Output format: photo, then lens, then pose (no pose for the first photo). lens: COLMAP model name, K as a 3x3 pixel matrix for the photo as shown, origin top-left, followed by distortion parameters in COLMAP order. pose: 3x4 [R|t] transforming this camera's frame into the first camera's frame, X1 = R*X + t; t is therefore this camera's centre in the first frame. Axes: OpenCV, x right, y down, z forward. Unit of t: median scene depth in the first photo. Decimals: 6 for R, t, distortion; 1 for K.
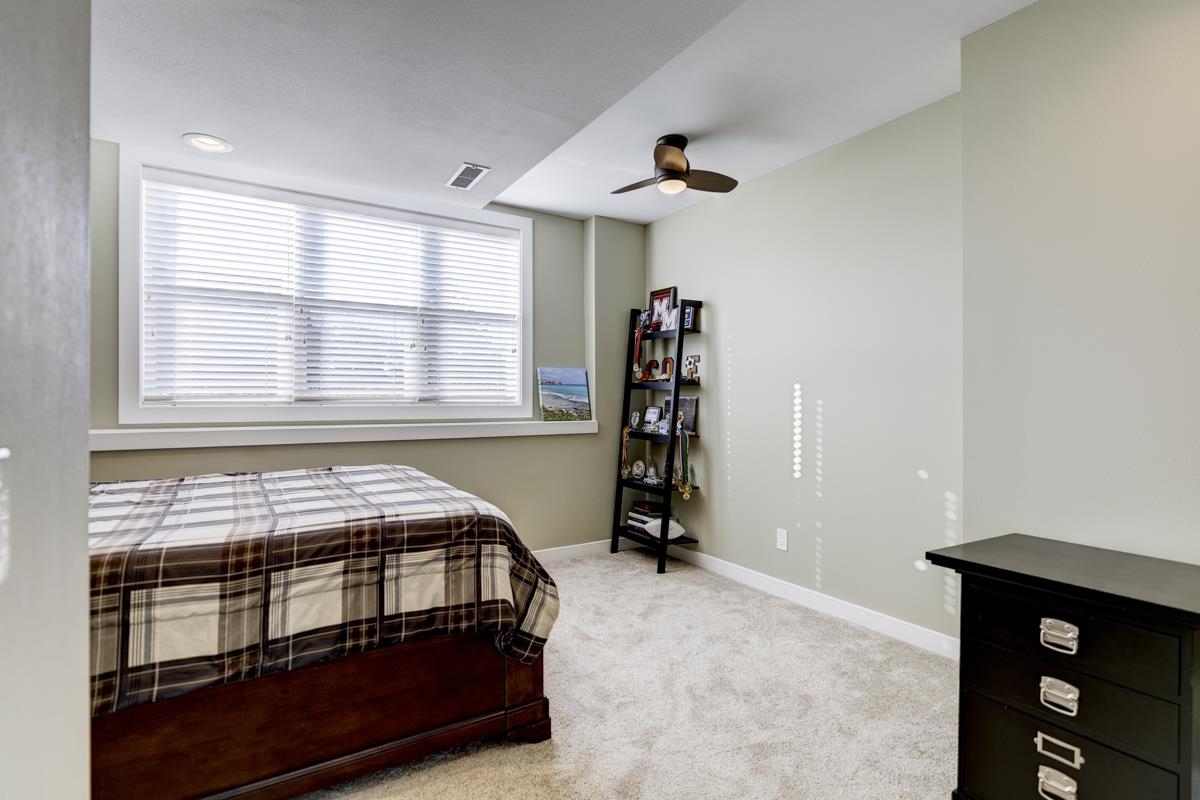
lens RADIAL K [[583.1, 0, 604.8], [0, 583.1, 397.8], [0, 0, 1]] dist [0.000467, 0.000637]
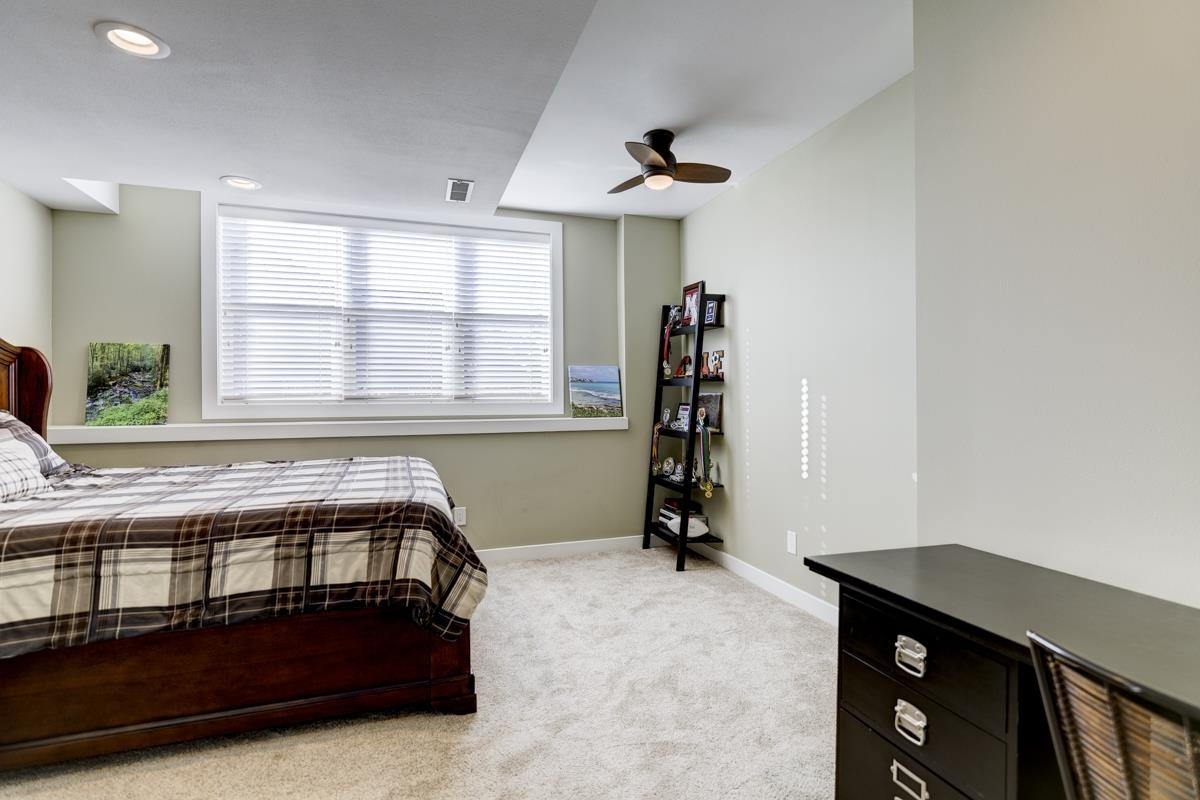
lens RADIAL K [[583.1, 0, 604.8], [0, 583.1, 397.8], [0, 0, 1]] dist [0.000467, 0.000637]
pose [[0.973571, -0.005404, -0.228323, 0.275113], [0.006610, 0.999968, 0.004520, 0.000824], [0.228291, -0.005910, 0.973575, 0.008425]]
